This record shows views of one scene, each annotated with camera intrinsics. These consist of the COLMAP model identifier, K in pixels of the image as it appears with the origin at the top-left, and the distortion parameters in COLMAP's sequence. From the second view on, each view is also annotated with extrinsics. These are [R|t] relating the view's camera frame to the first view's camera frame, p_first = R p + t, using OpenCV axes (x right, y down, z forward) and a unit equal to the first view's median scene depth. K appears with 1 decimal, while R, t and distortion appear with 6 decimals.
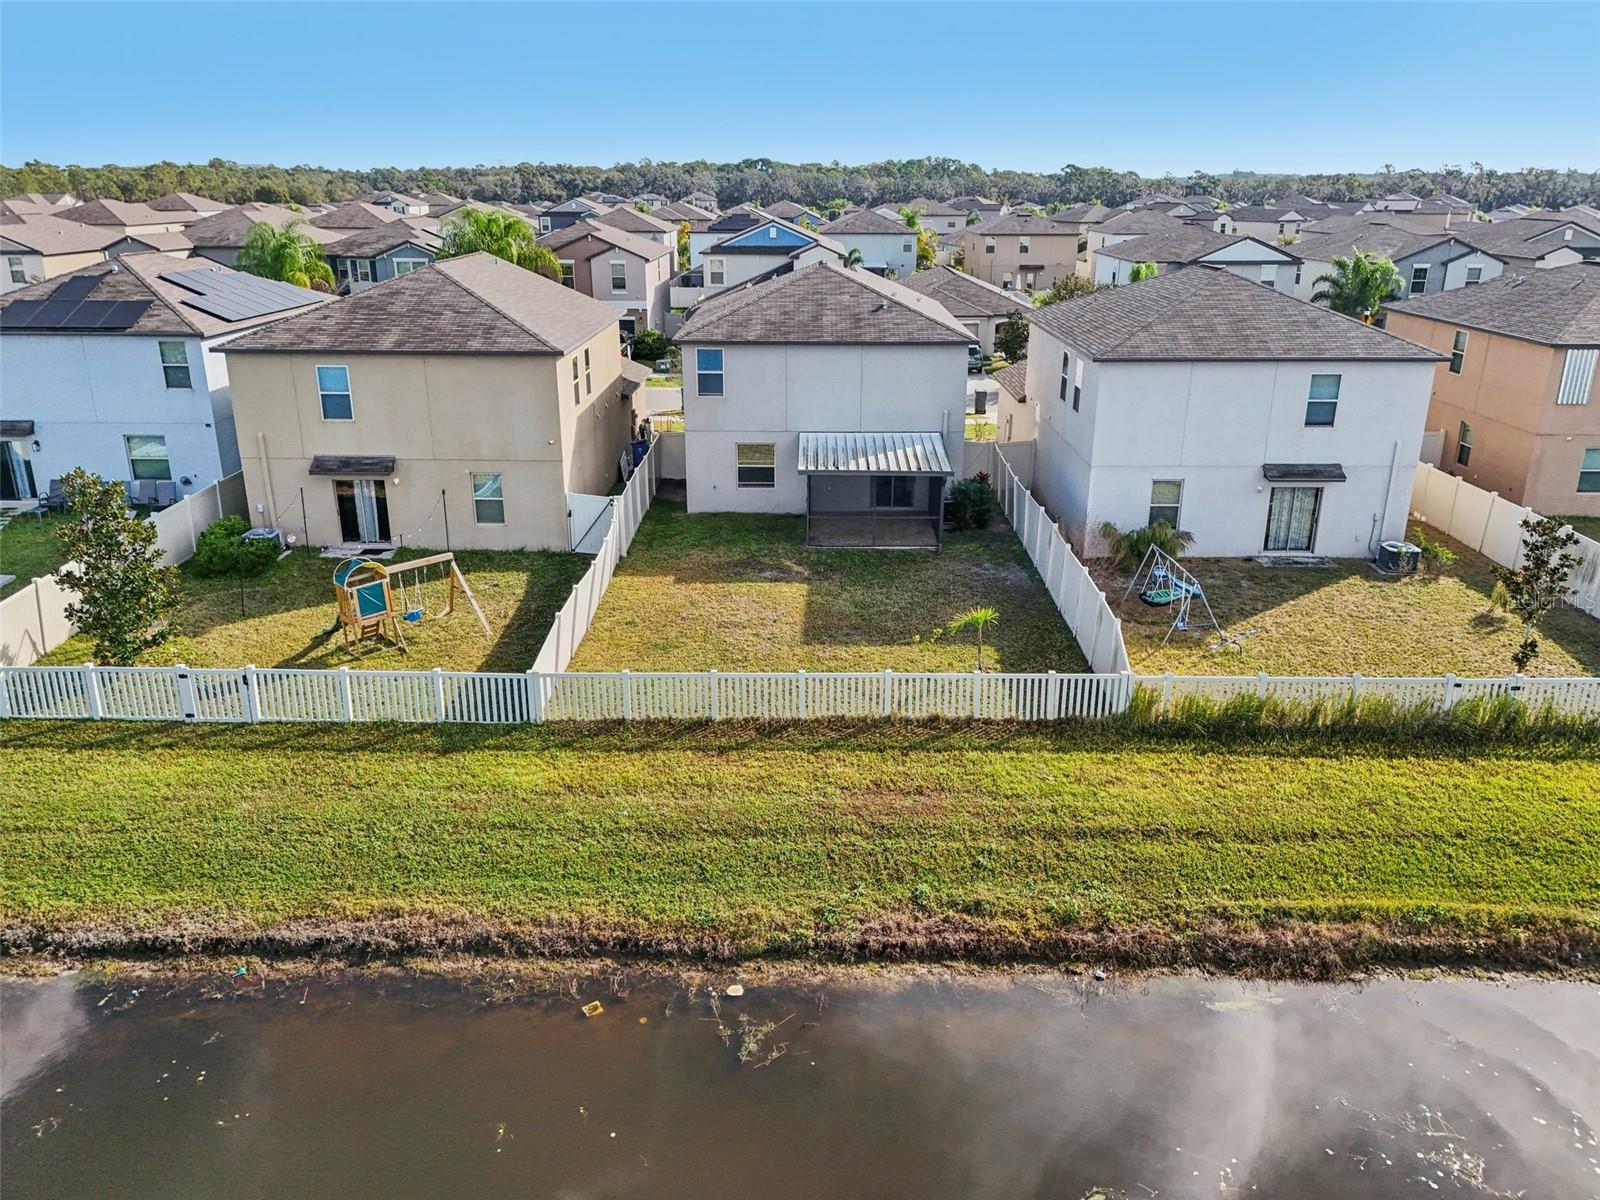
lens RADIAL K [[1202.7, 0, 797.5], [0, 1202.7, 592.9], [0, 0, 1]] dist [0.079296, -0.083223]
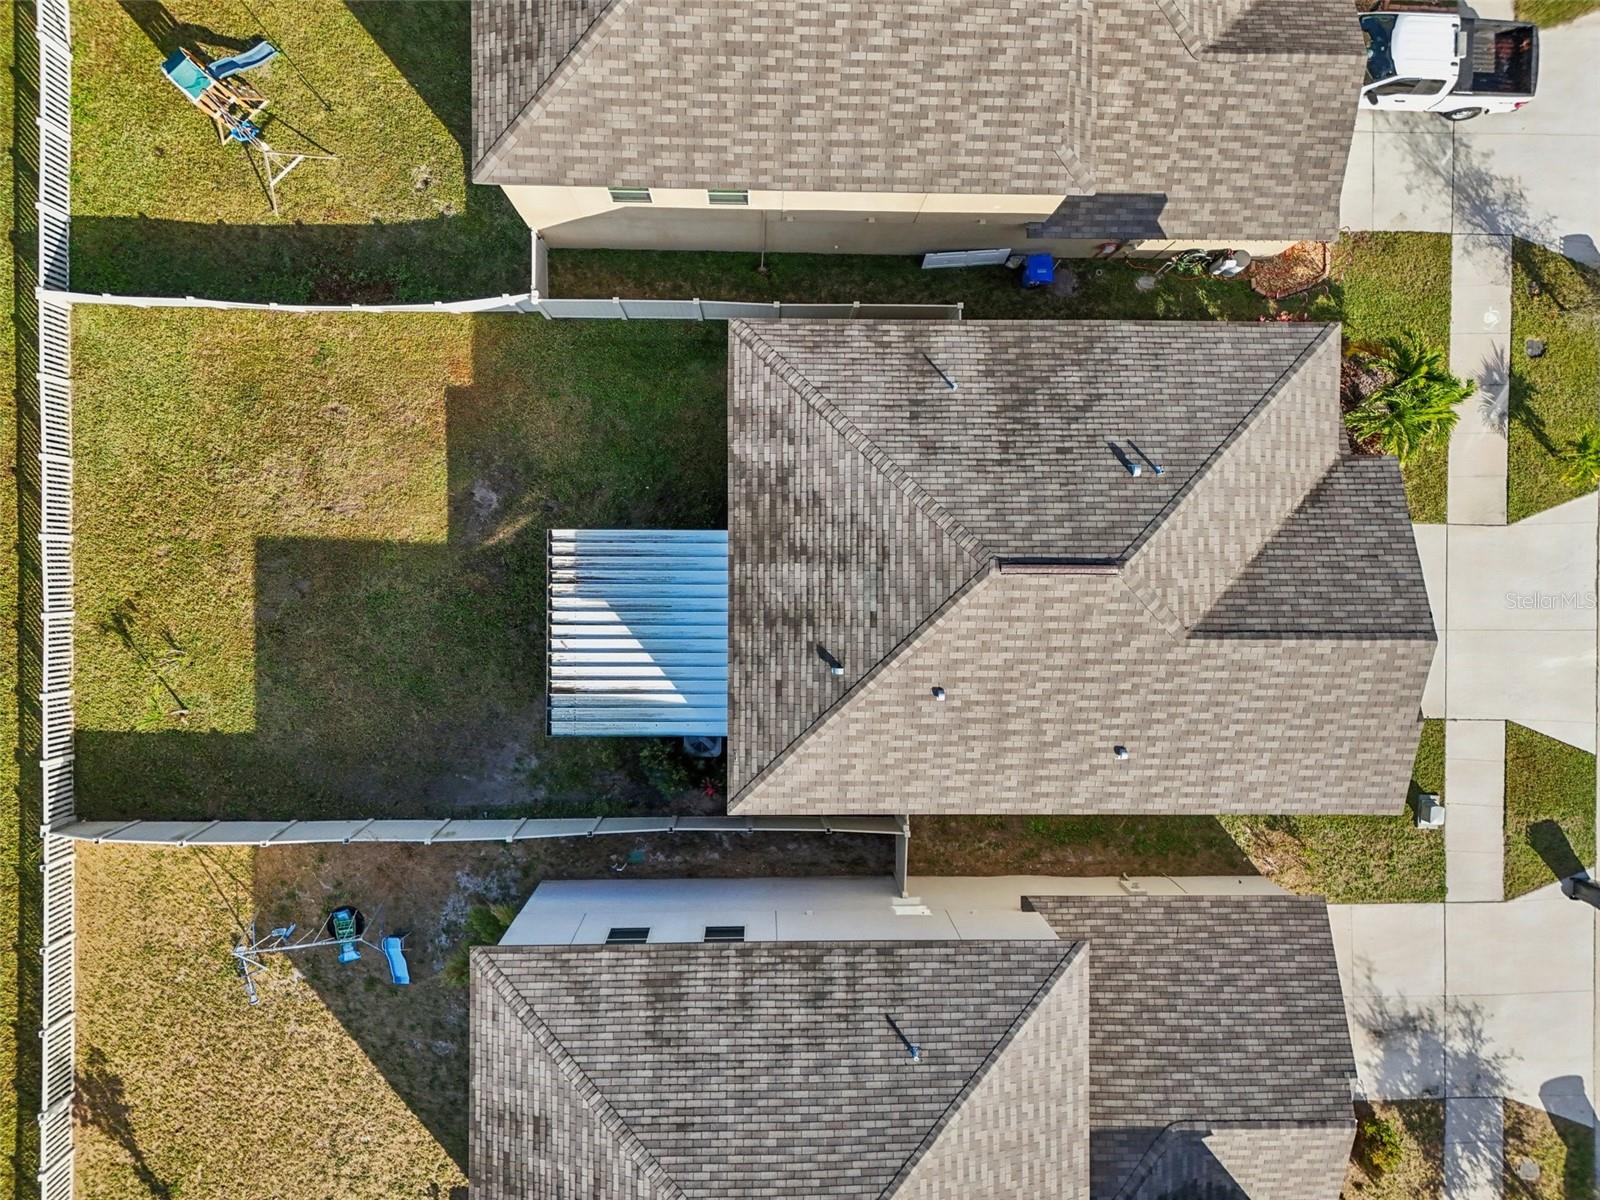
lens RADIAL K [[1184.7, 0, 818.0], [0, 1184.7, 567.8], [0, 0, 1]] dist [0.083483, -0.087697]
pose [[0.006622, 0.999977, 0.001374, 0.025909], [-0.364721, 0.001136, 0.931116, -0.895122], [0.931093, -0.006667, 0.364720, 0.922434]]
